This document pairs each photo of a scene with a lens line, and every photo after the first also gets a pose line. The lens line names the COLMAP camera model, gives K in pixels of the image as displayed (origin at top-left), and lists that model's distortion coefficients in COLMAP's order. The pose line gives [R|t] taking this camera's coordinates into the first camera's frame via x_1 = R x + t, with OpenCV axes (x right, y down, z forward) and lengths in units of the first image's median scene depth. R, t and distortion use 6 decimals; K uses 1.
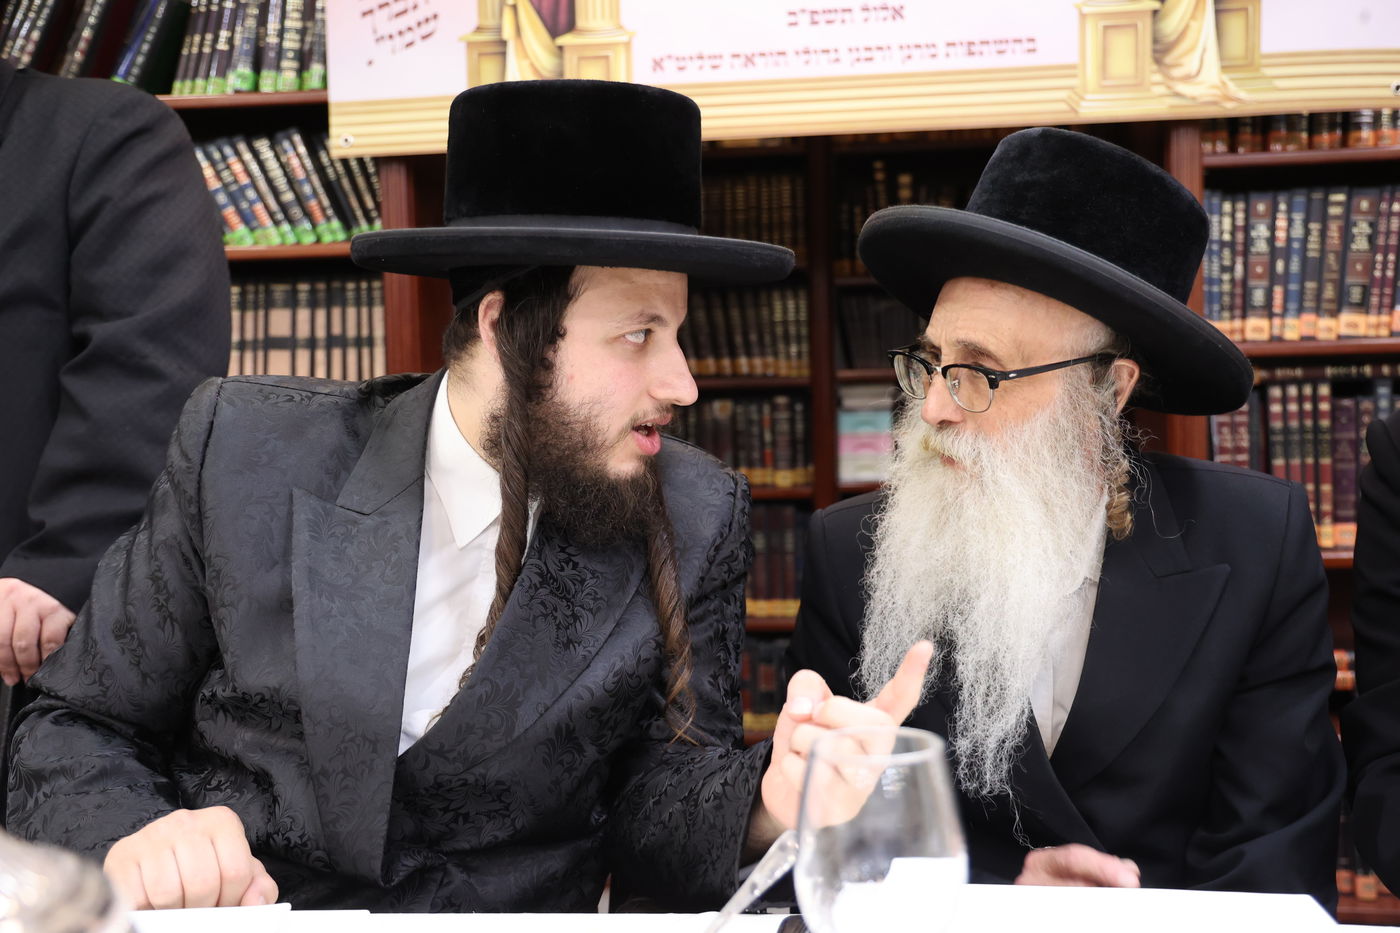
lens RADIAL K [[1377.7, 0, 696.2], [0, 1377.7, 467.5], [0, 0, 1]] dist [0.041609, 0.000000]
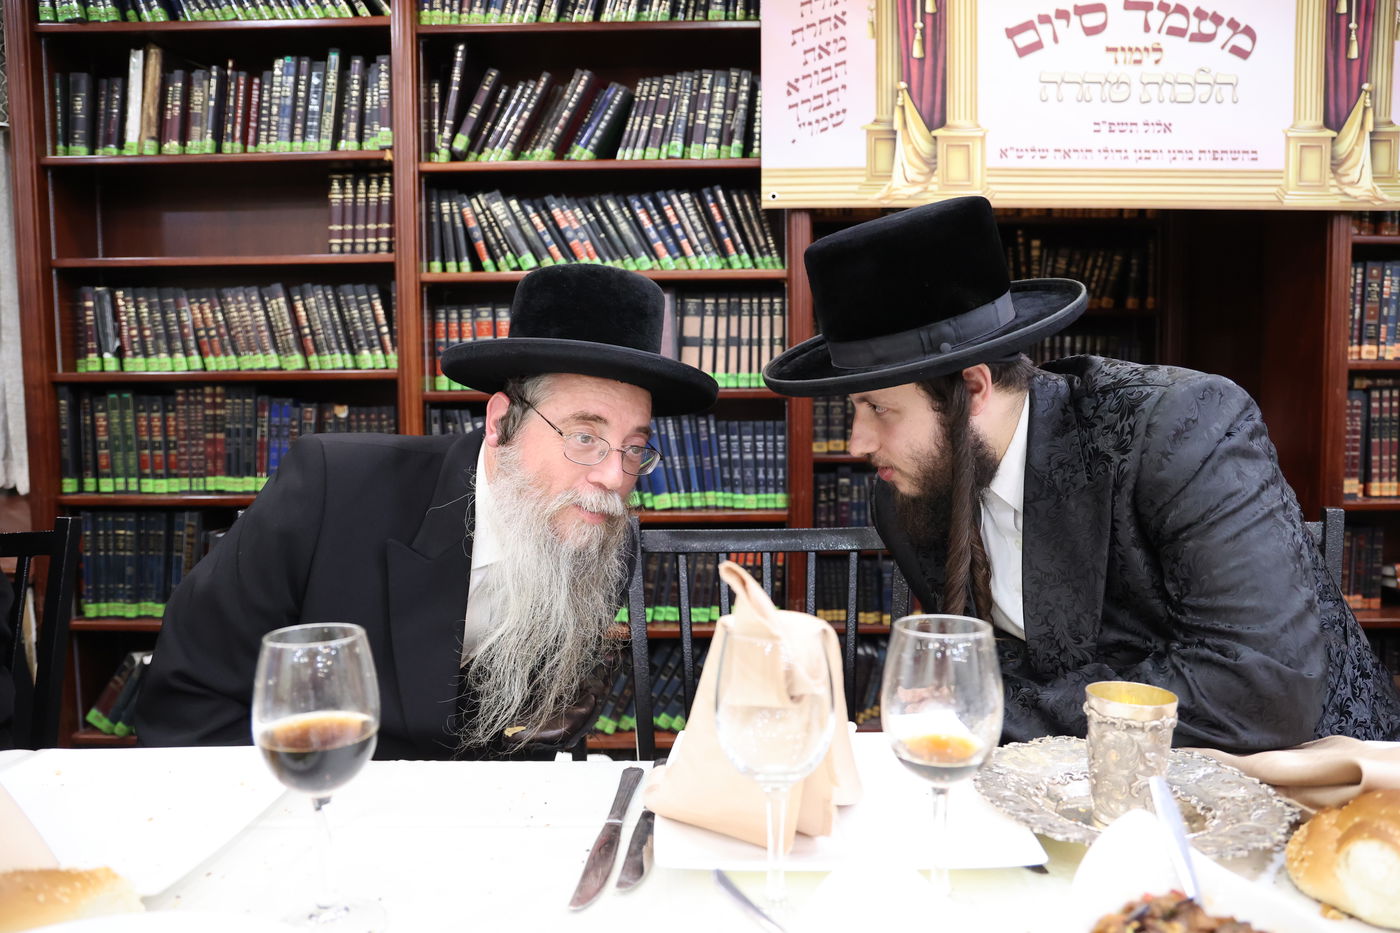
lens RADIAL K [[1000.0, 0, 685.5], [0, 1000.0, 479.5], [0, 0, 1]] dist [-0.103476, 0.067201]
pose [[0.995593, 0.010560, 0.093179, -0.409295], [-0.013739, 0.999343, 0.033544, 0.013204], [-0.092764, -0.034676, 0.995084, 0.015619]]
